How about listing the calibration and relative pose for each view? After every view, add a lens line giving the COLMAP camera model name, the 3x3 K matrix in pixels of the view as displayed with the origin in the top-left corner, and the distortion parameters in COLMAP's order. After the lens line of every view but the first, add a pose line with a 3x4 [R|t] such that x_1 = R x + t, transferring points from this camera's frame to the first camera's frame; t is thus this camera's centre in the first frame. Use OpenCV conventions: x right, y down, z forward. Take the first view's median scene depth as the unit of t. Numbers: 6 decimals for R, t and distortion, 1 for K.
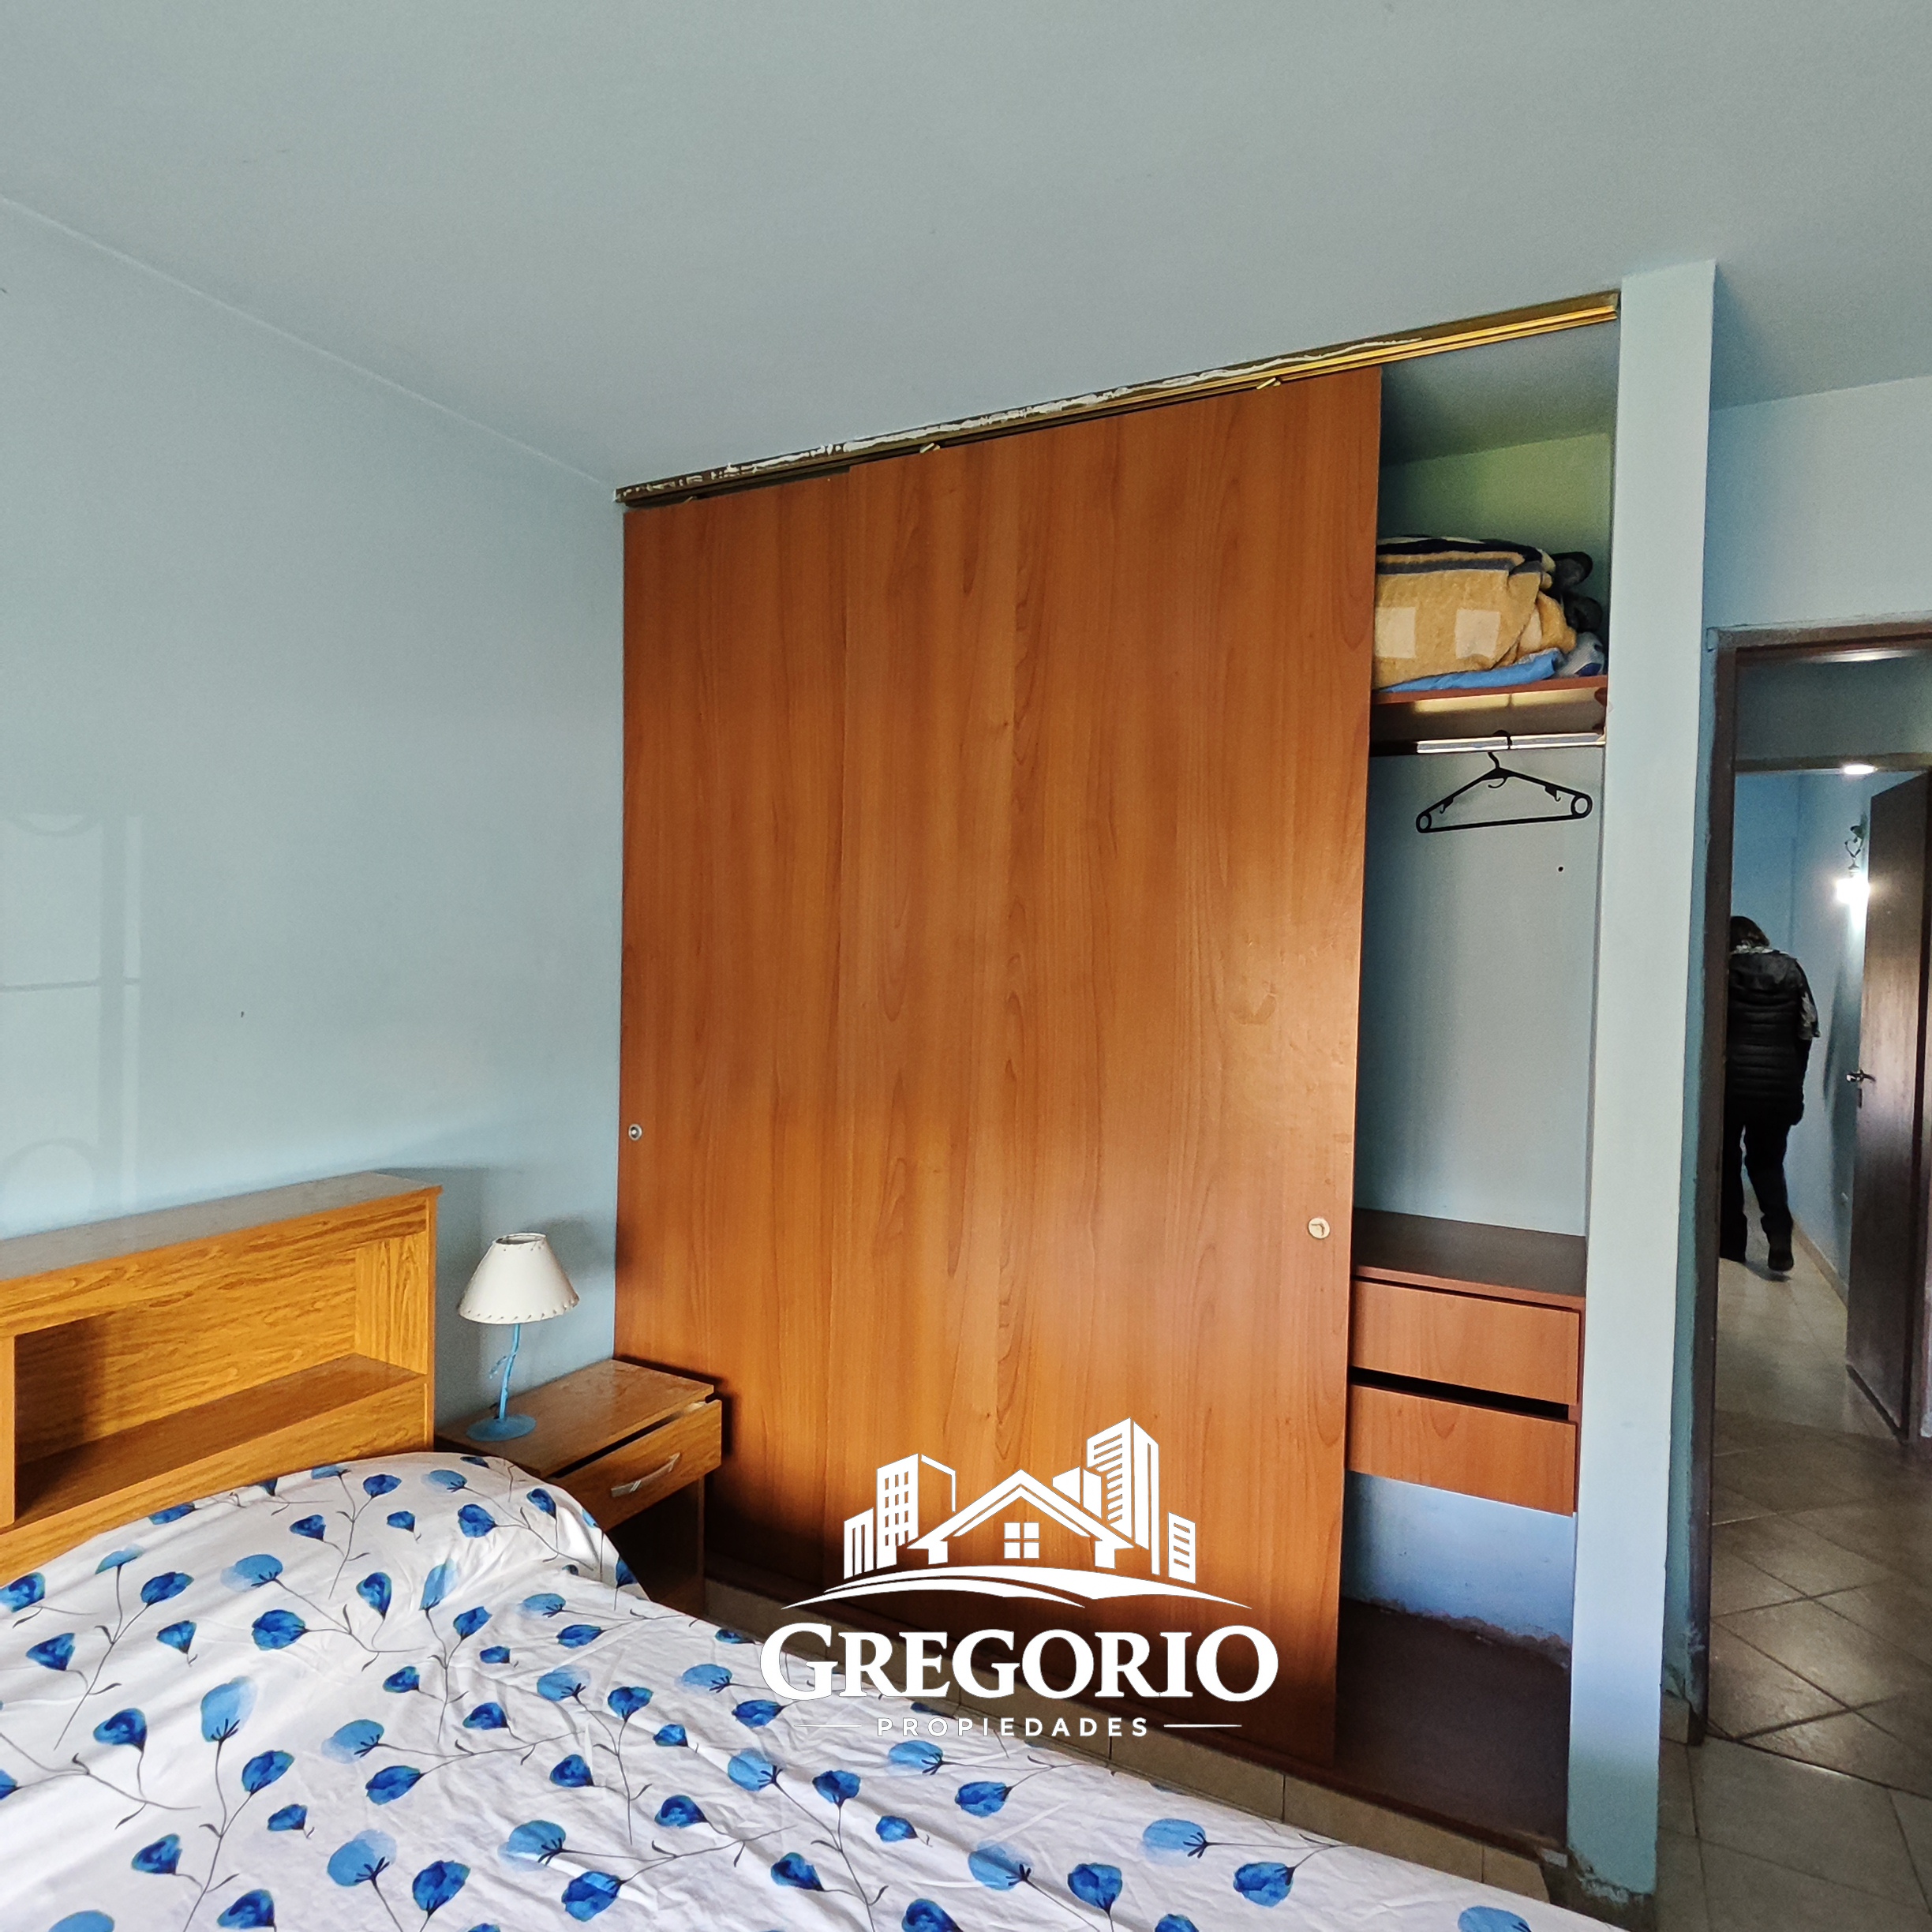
lens RADIAL K [[1177.0, 0, 980.4], [0, 1177.0, 941.2], [0, 0, 1]] dist [0.016439, -0.009936]
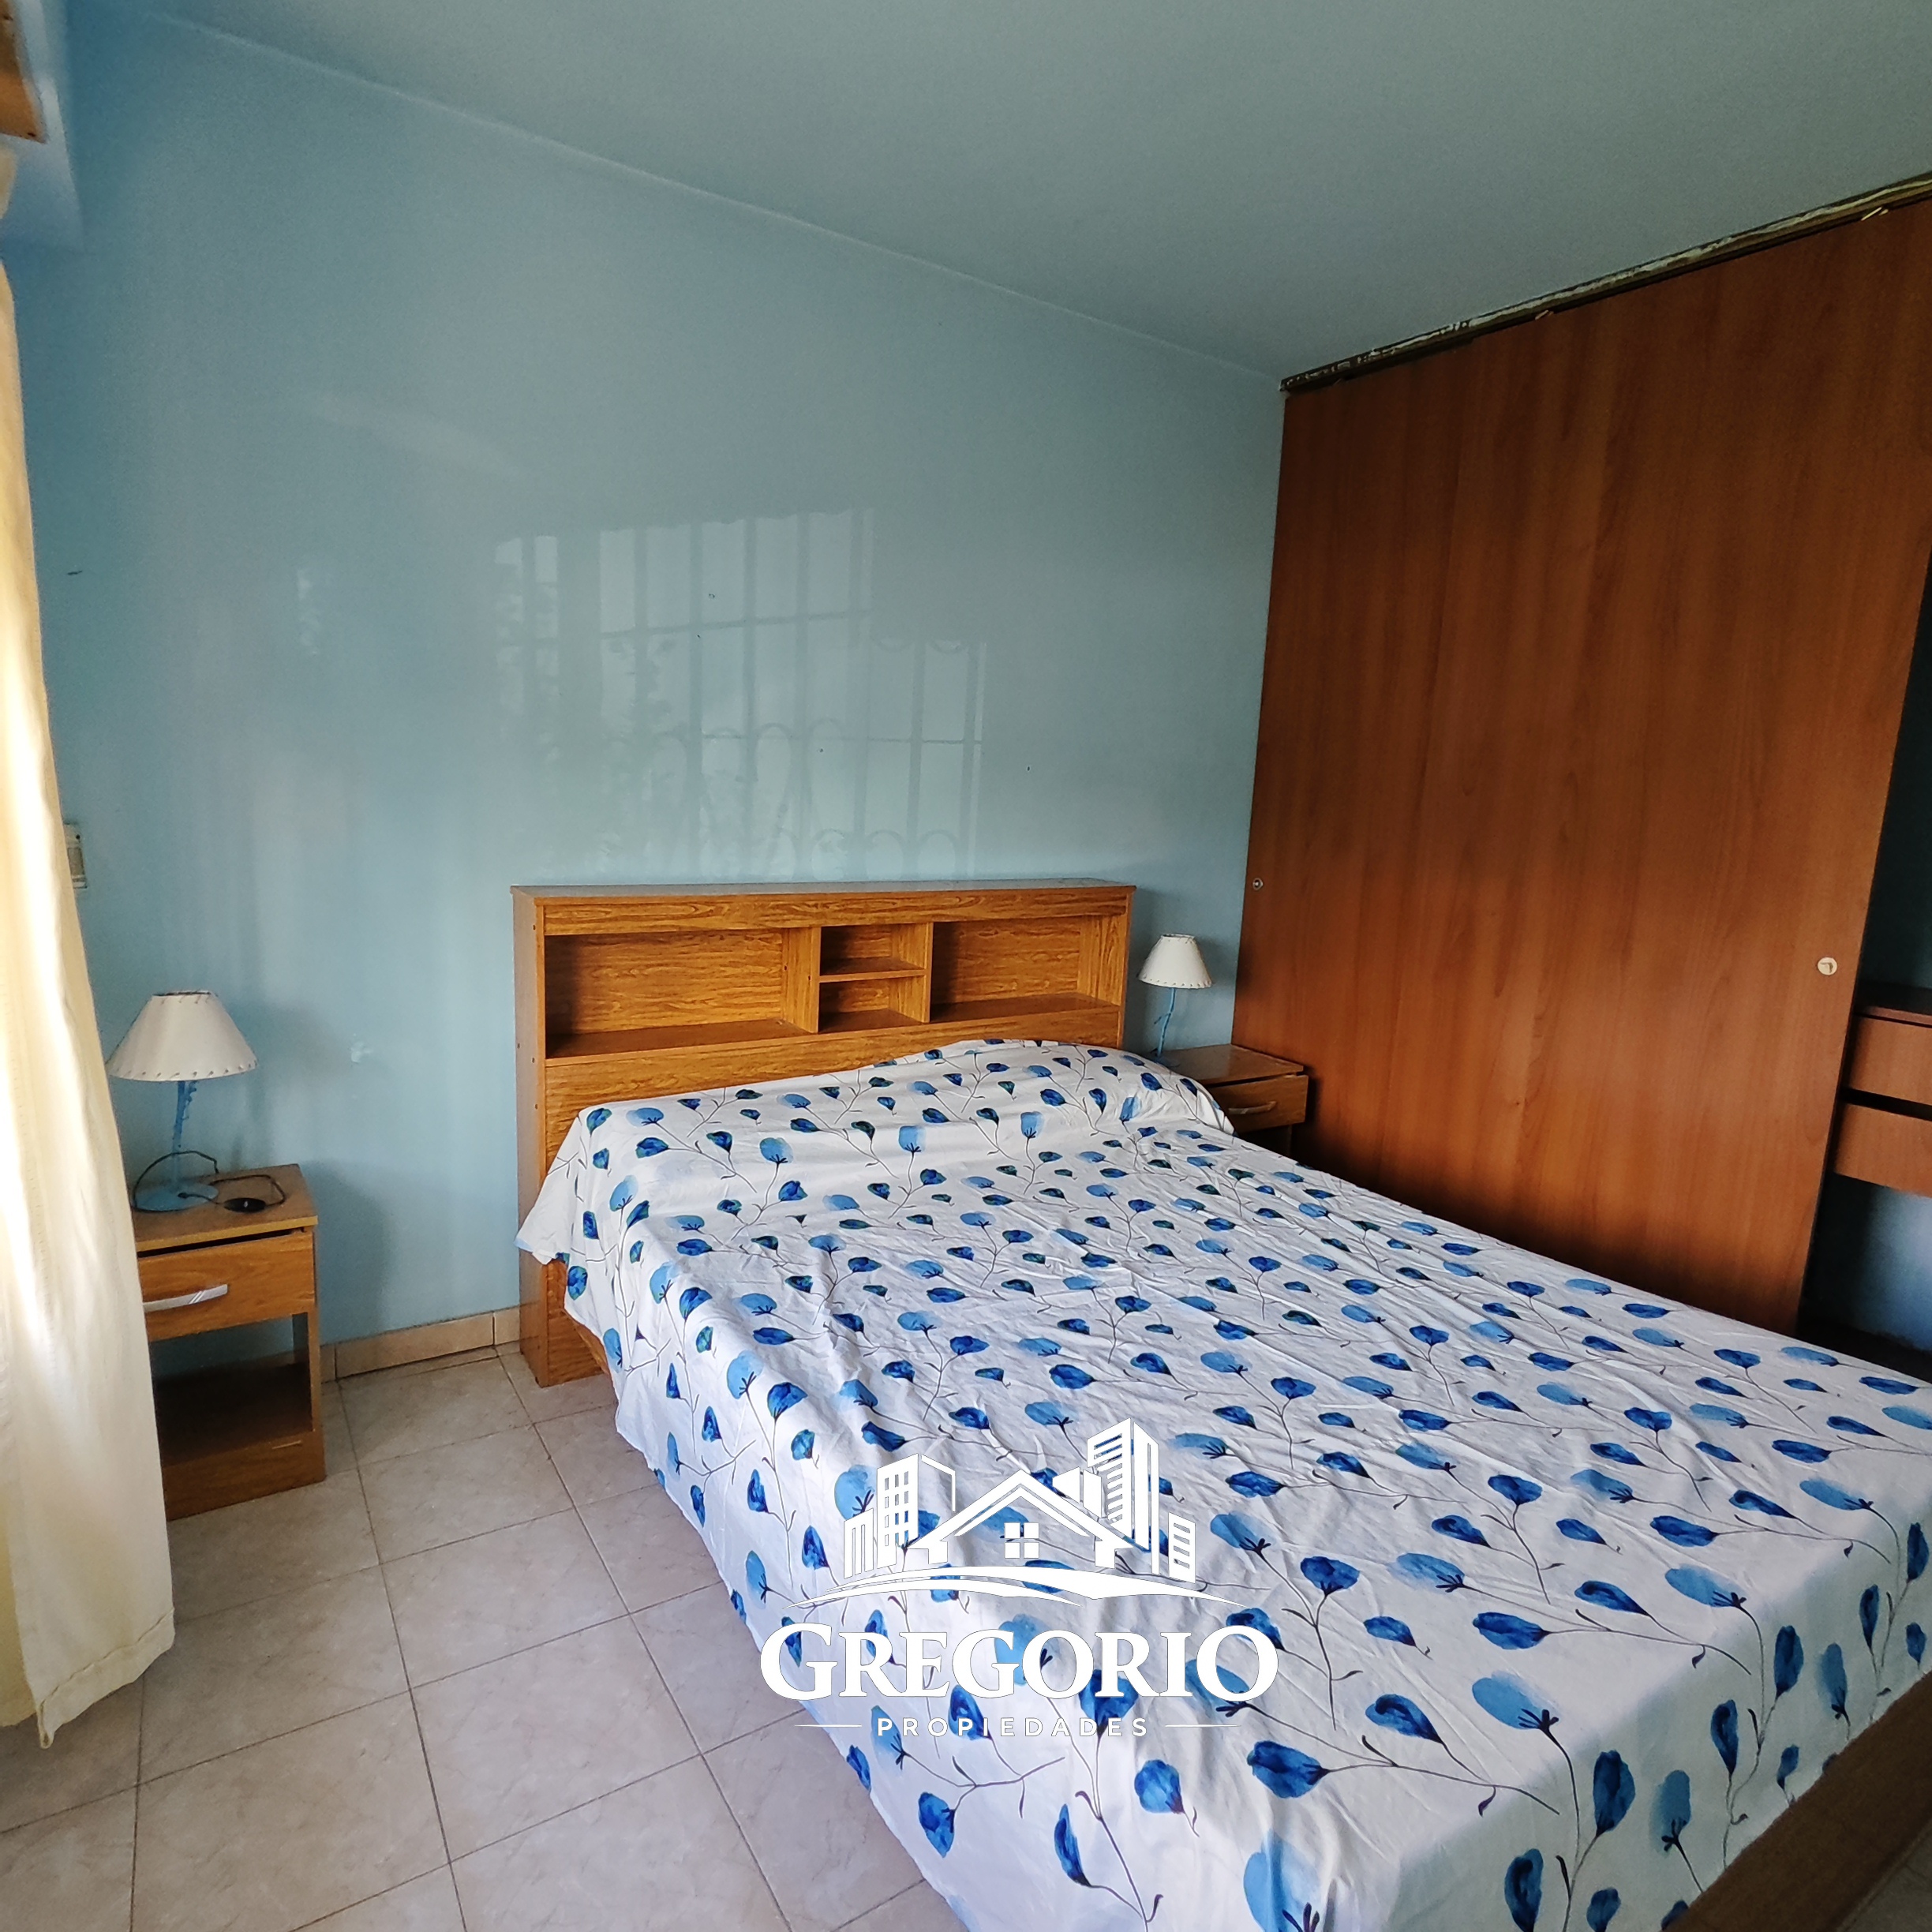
lens RADIAL K [[1177.0, 0, 958.4], [0, 1177.0, 960.2], [0, 0, 1]] dist [0.016439, -0.009936]
pose [[0.864249, 0.100557, -0.492911, 0.117068], [-0.035122, 0.989489, 0.140281, 0.101453], [0.501836, -0.103926, 0.858697, -0.471840]]
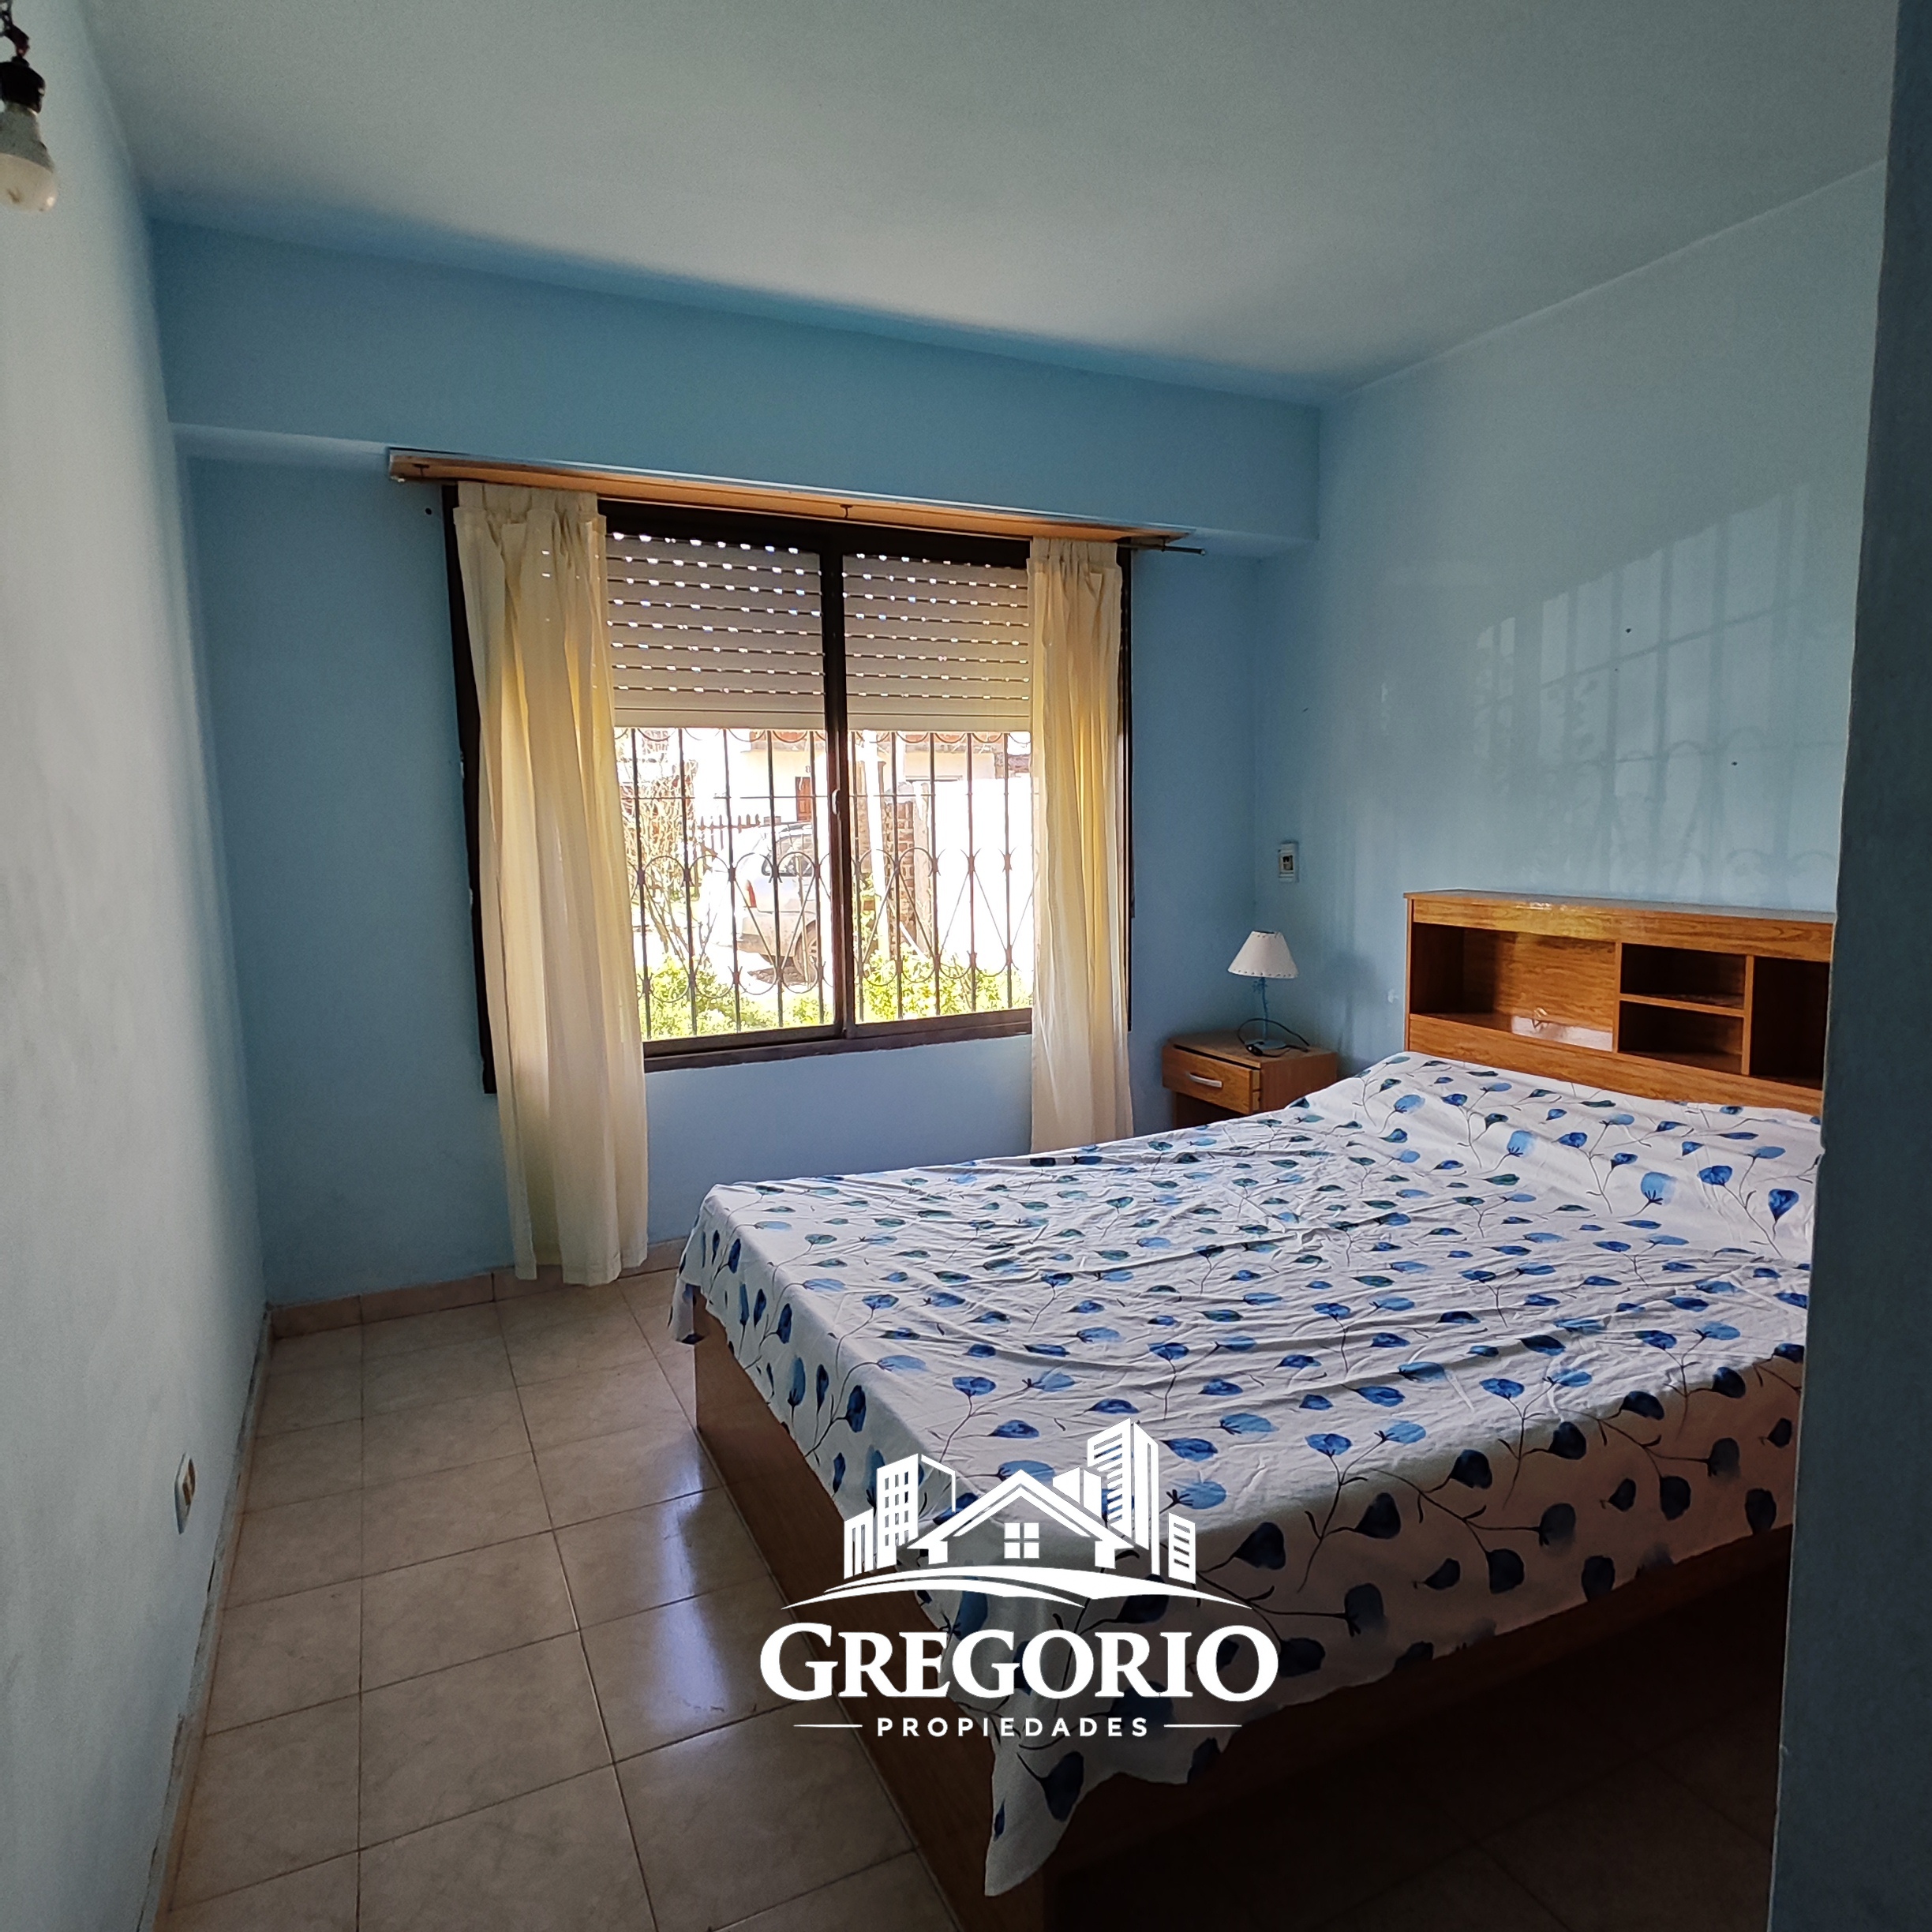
lens RADIAL K [[1177.0, 0, 965.7], [0, 1177.0, 953.4], [0, 0, 1]] dist [0.016439, -0.009936]
pose [[-0.602307, 0.091217, -0.793036, 0.868876], [-0.000250, 0.993428, 0.114457, 0.116350], [0.798265, 0.069137, -0.598326, 0.892186]]
